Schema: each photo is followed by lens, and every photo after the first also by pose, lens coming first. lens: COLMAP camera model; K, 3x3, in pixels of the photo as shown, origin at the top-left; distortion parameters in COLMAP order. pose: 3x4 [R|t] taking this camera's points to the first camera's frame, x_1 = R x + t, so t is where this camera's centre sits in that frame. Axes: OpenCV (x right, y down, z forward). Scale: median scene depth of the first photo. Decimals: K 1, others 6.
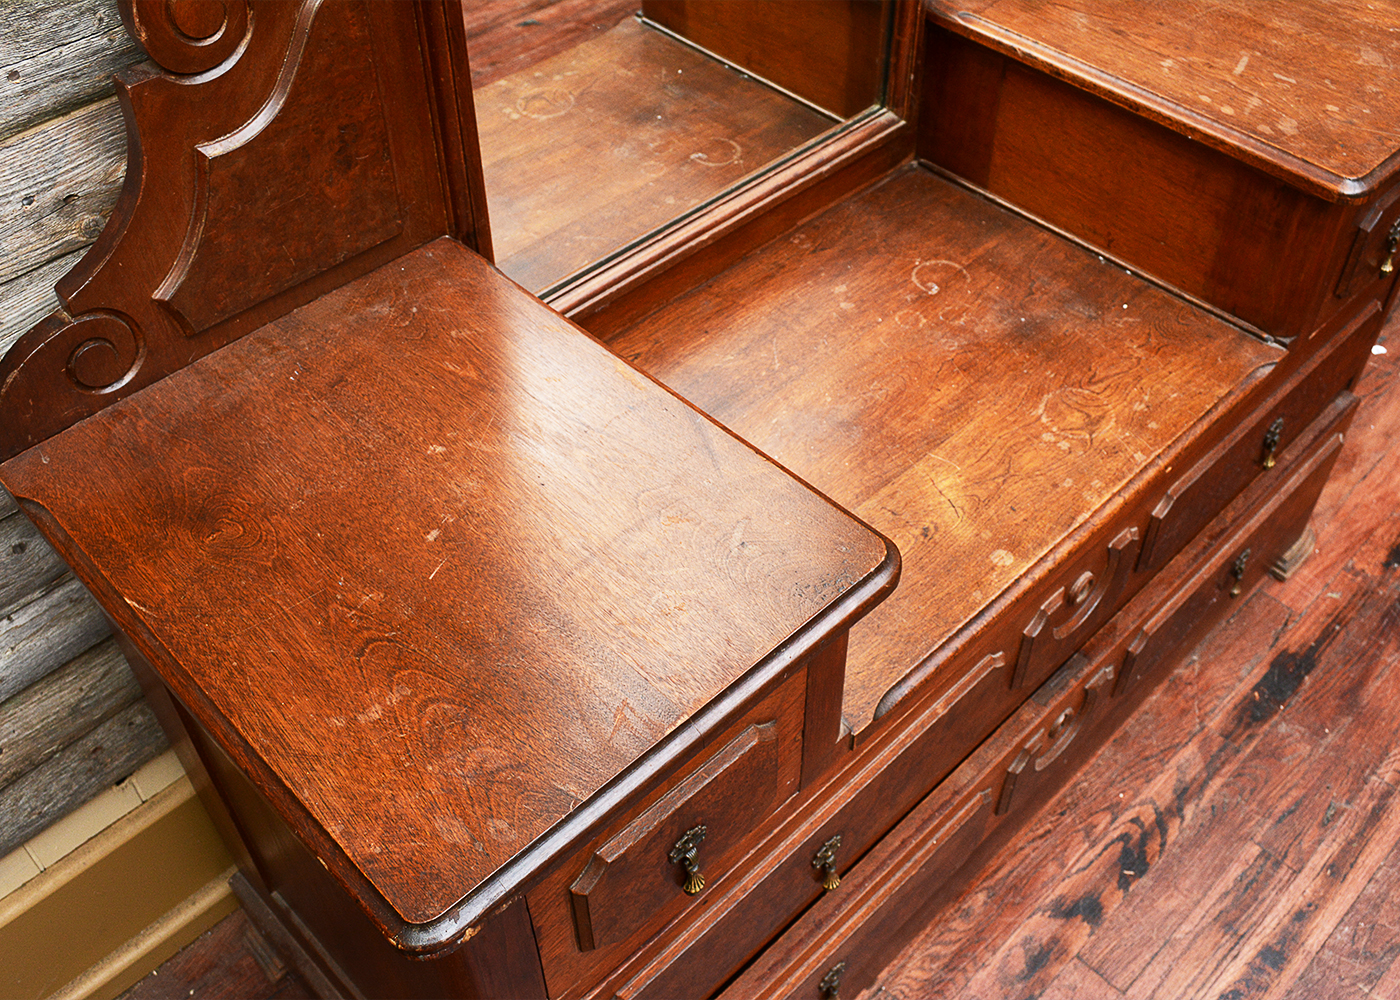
lens RADIAL K [[1387.8, 0, 700.0], [0, 1387.8, 500.0], [0, 0, 1]] dist [-0.070132, 0.016088]
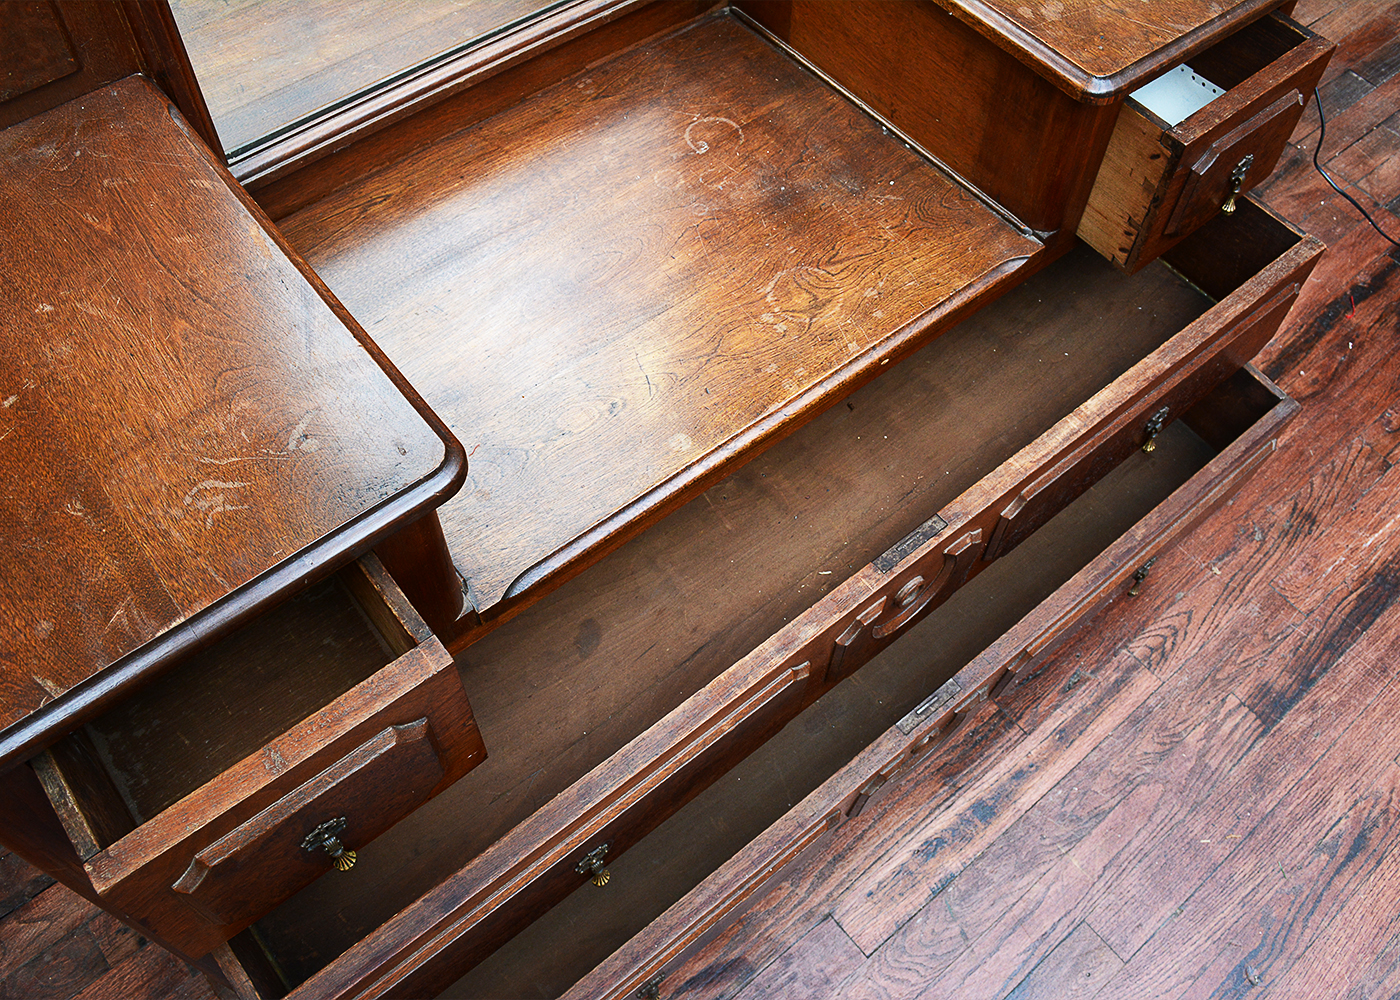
lens RADIAL K [[1223.1, 0, 700.0], [0, 1223.1, 500.0], [0, 0, 1]] dist [-0.077790, 0.006177]
pose [[0.995622, 0.089806, -0.025909, 0.216728], [-0.083450, 0.978930, 0.186363, -0.069620], [0.042100, -0.183385, 0.982139, 0.103306]]
